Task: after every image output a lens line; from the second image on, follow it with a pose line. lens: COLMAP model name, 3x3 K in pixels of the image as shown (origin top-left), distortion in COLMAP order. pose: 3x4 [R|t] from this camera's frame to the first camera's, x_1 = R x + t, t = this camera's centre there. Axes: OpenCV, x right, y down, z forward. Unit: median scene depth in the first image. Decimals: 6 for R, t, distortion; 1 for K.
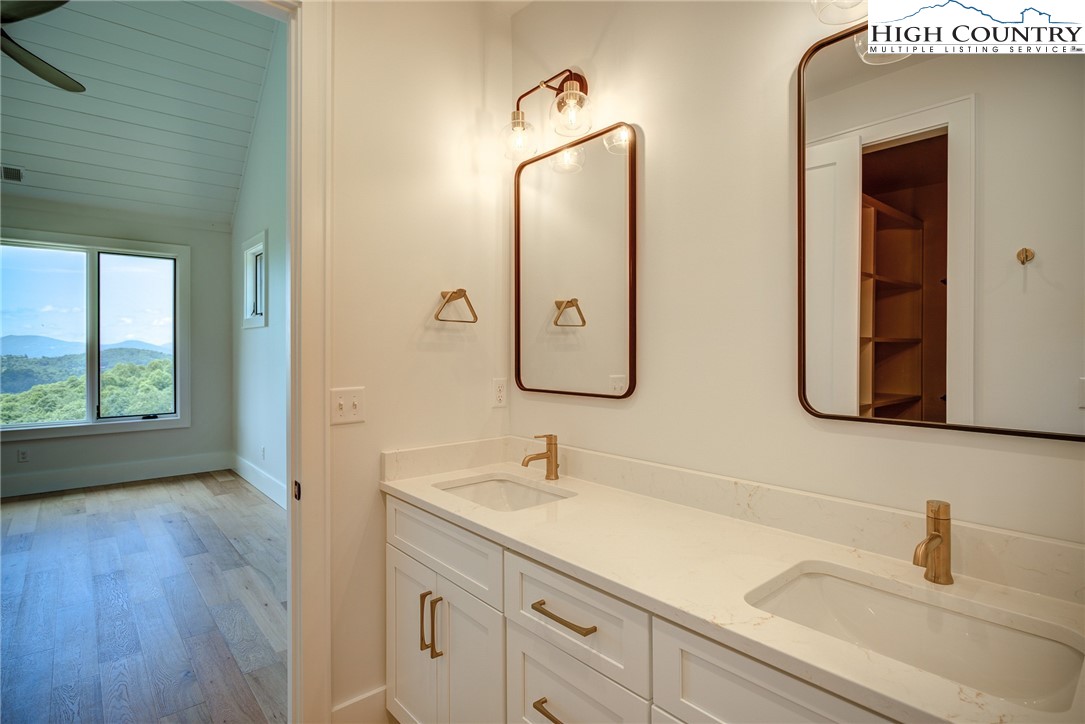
lens RADIAL K [[538.1, 0, 544.1], [0, 538.1, 353.0], [0, 0, 1]] dist [-0.012953, -0.000363]
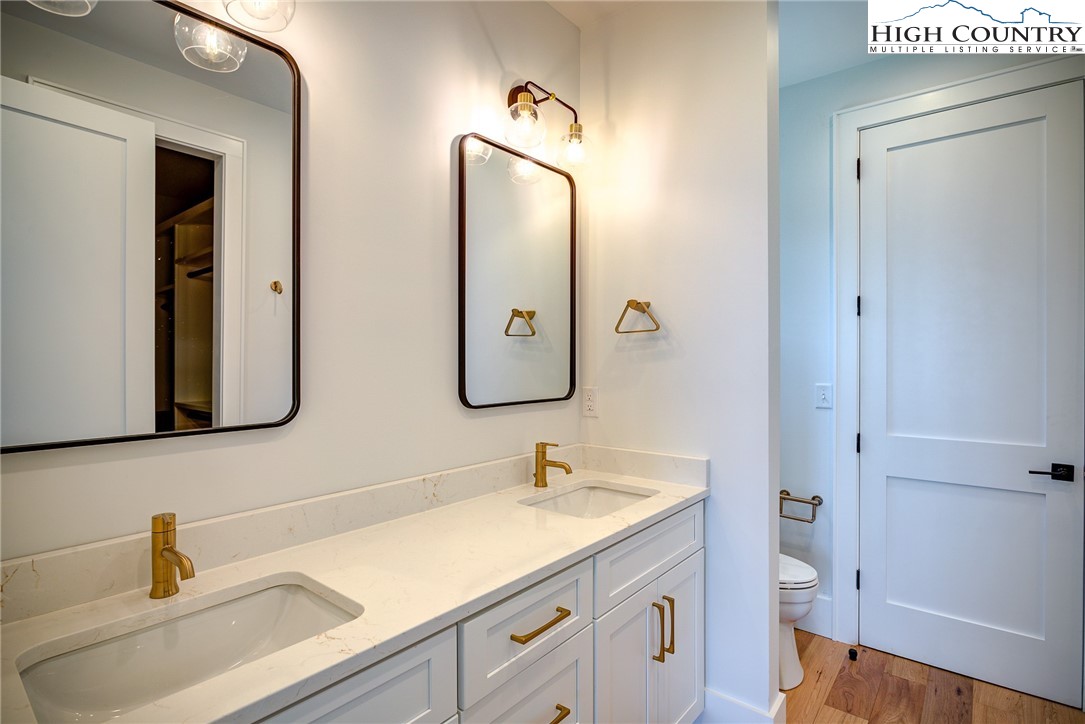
lens RADIAL K [[531.7, 0, 542.5], [0, 531.7, 362.0], [0, 0, 1]] dist [0.004687, 0.000752]
pose [[-0.151901, -0.003176, 0.988391, -1.195950], [0.006525, 0.999970, 0.004216, -0.005495], [-0.988374, 0.007090, -0.151875, 1.441819]]
